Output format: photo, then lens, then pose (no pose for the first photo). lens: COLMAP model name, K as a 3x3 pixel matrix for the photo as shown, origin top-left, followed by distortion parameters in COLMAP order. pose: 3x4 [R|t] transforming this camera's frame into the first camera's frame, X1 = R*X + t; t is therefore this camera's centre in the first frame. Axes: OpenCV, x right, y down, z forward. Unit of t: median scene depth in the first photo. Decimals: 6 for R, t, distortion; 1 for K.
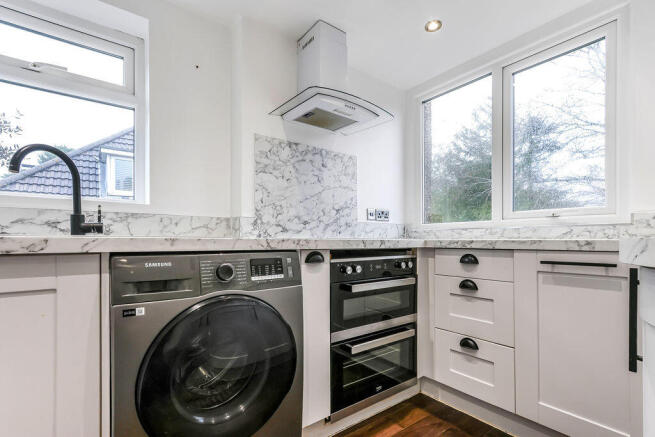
lens RADIAL K [[316.8, 0, 328.2], [0, 316.8, 239.5], [0, 0, 1]] dist [0.002001, 0.000519]
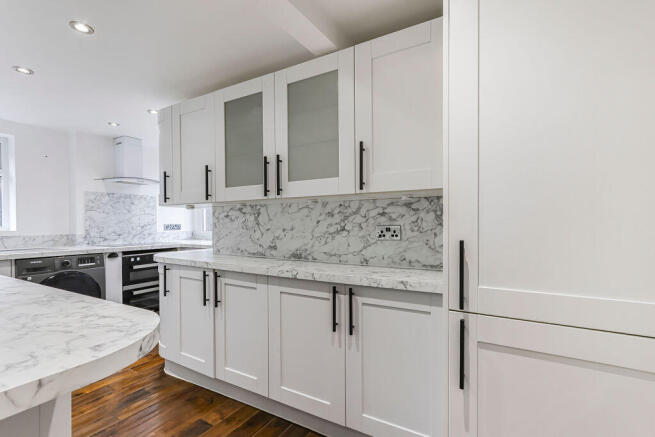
lens RADIAL K [[302.0, 0, 329.3], [0, 302.0, 224.2], [0, 0, 1]] dist [0.001403, 0.000489]
pose [[0.919945, -0.006679, 0.391991, 0.412537], [0.006195, 0.999978, 0.002500, -0.126534], [-0.391999, 0.000129, 0.919966, -1.269687]]
